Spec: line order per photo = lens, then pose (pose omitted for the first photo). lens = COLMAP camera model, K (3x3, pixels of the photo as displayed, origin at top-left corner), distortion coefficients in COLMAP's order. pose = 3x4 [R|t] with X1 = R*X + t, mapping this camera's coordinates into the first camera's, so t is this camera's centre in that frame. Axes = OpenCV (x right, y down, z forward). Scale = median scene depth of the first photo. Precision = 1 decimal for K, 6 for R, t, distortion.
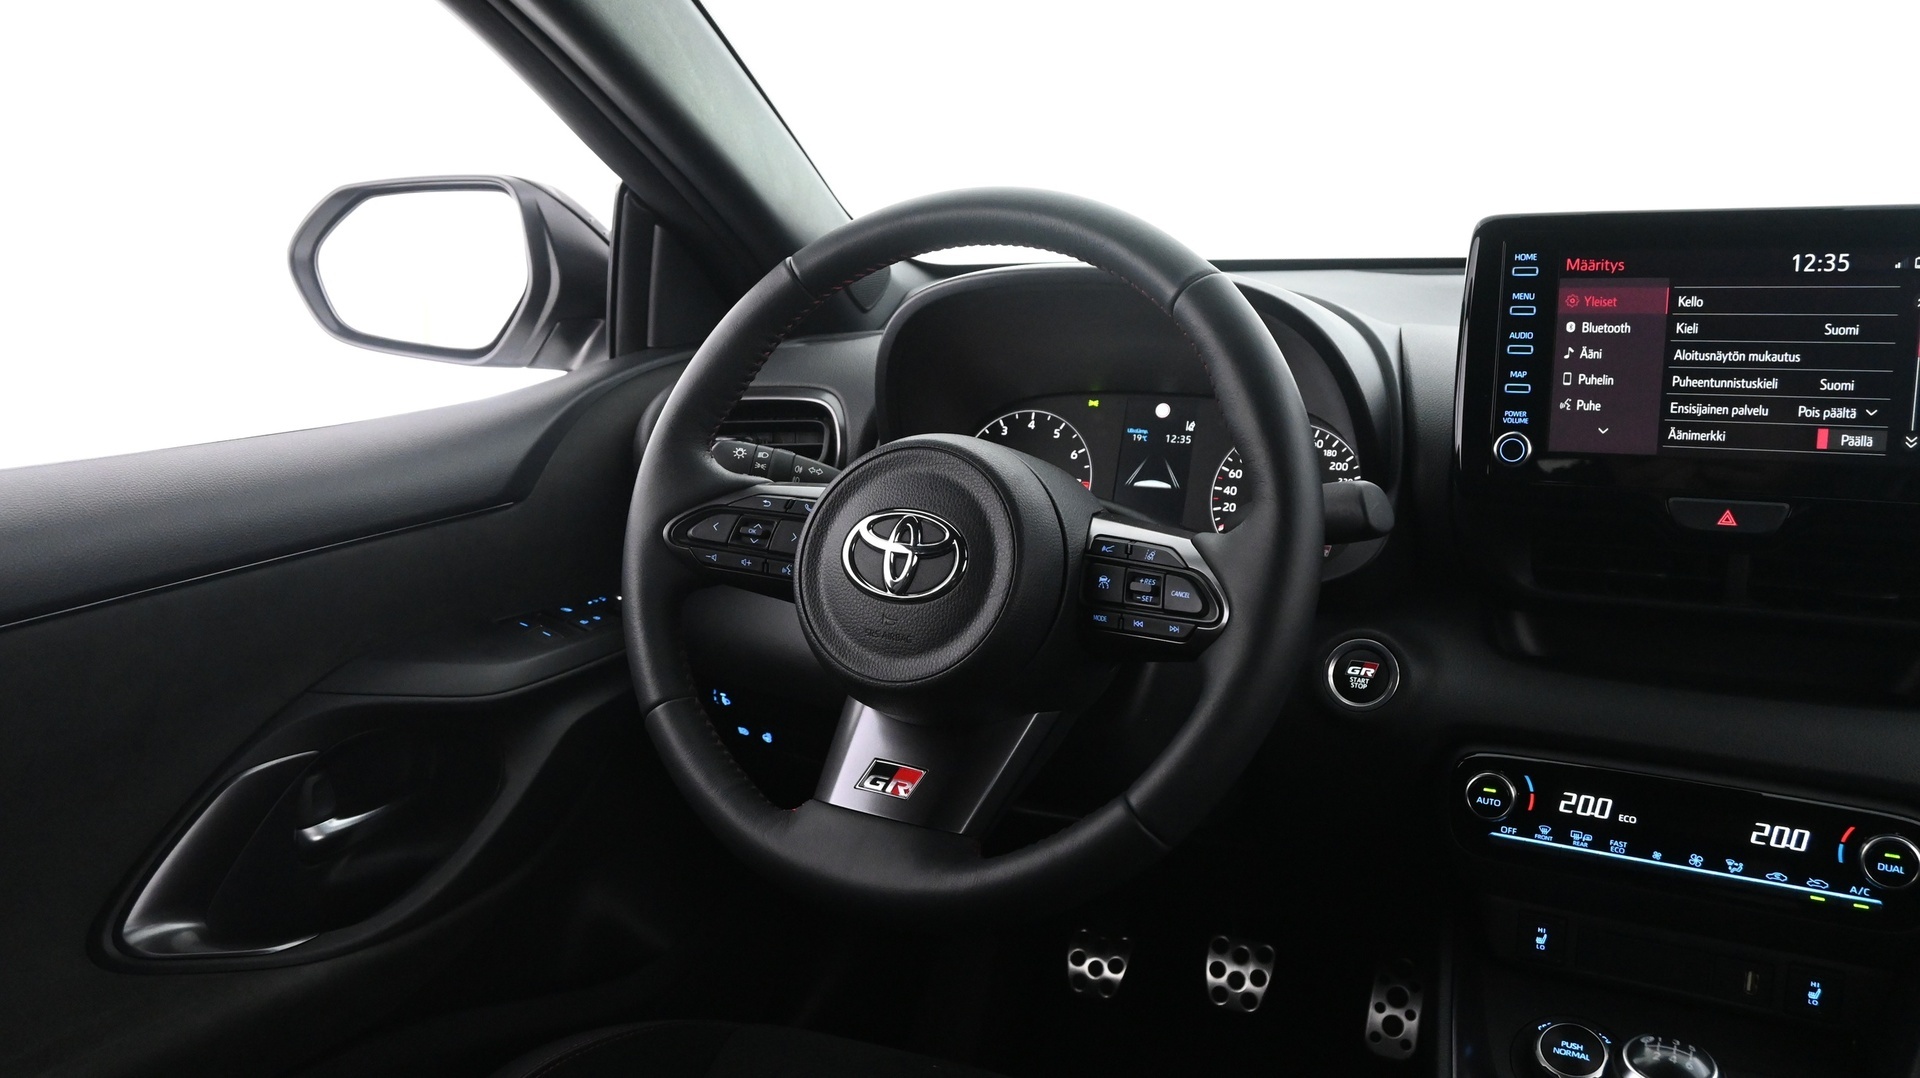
lens RADIAL K [[1429.2, 0, 975.4], [0, 1429.2, 543.4], [0, 0, 1]] dist [-0.022069, 0.021140]
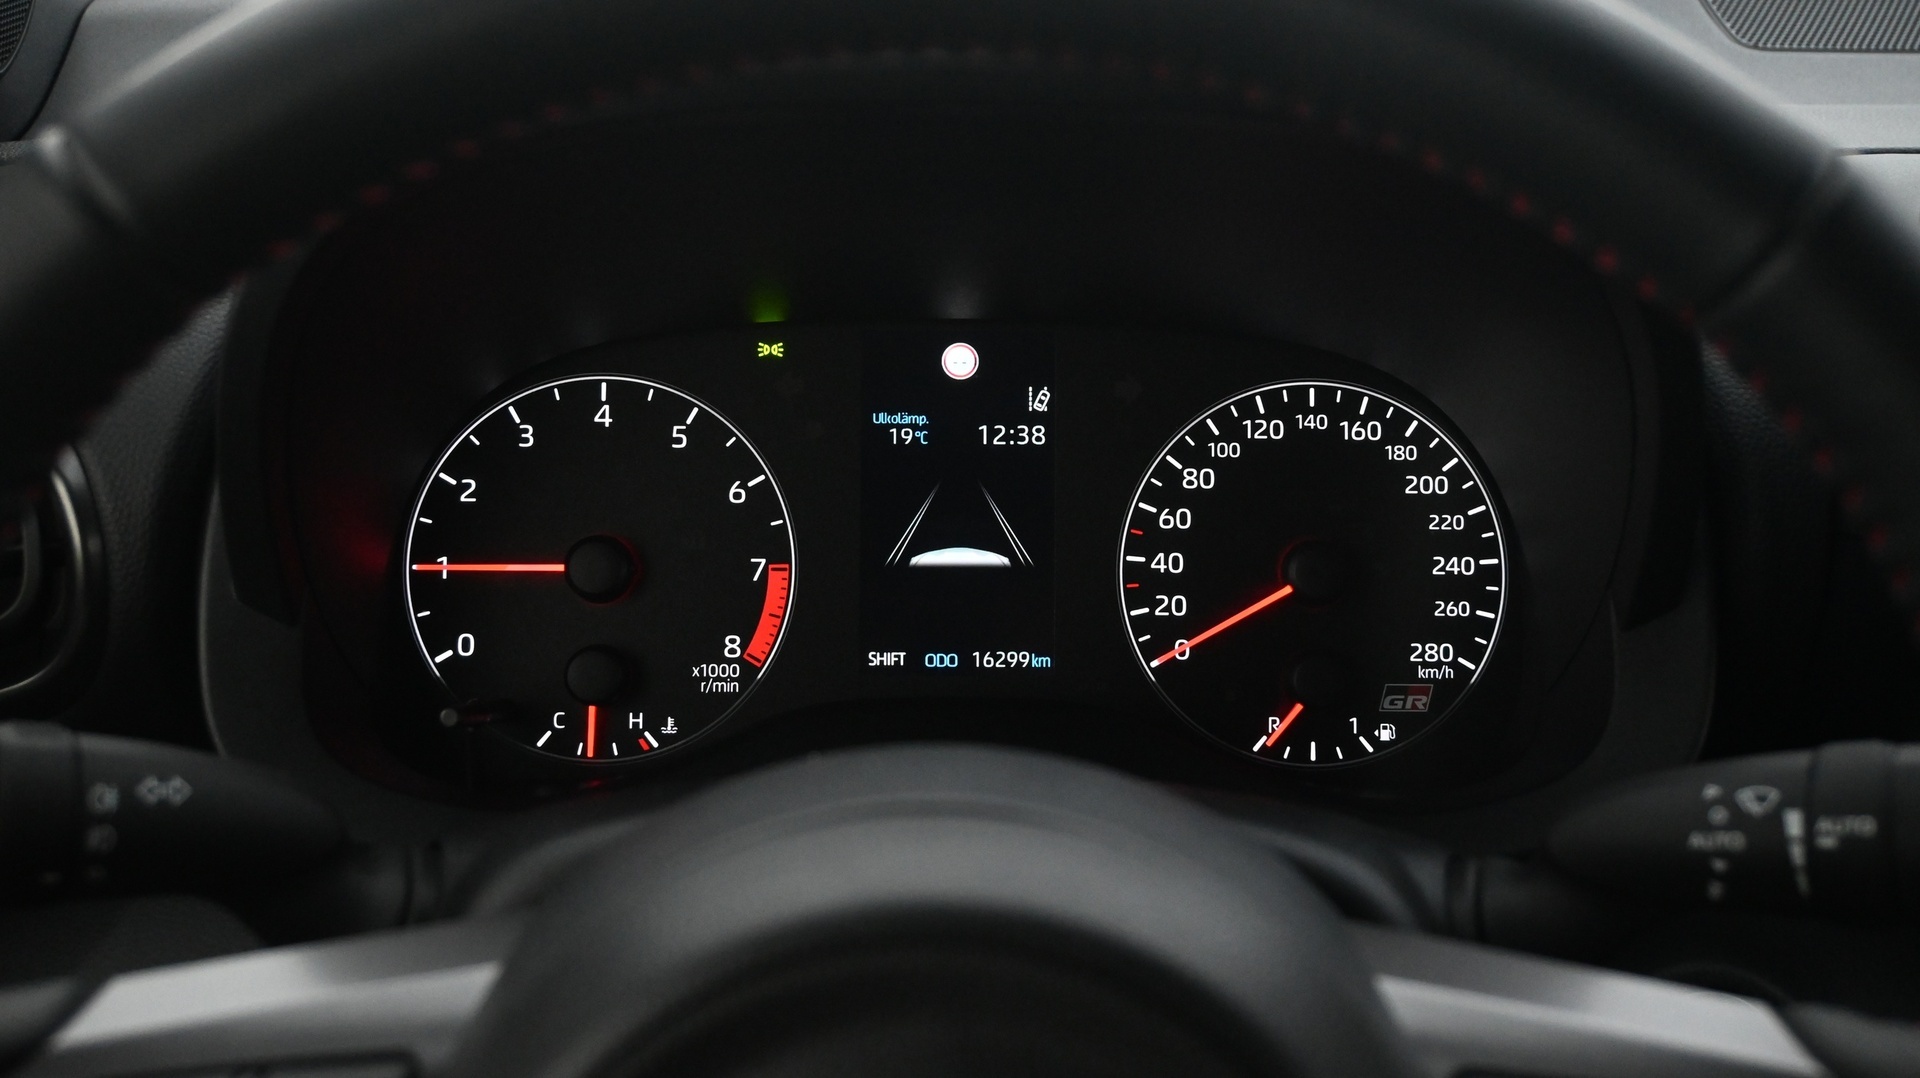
lens RADIAL K [[2243.7, 0, 962.1], [0, 2243.7, 534.9], [0, 0, 1]] dist [-0.040939, 0.000000]
pose [[0.901885, -0.125090, 0.413468, -0.163252], [0.074141, 0.987776, 0.137119, -0.169091], [-0.425566, -0.093011, 0.900135, 0.584914]]
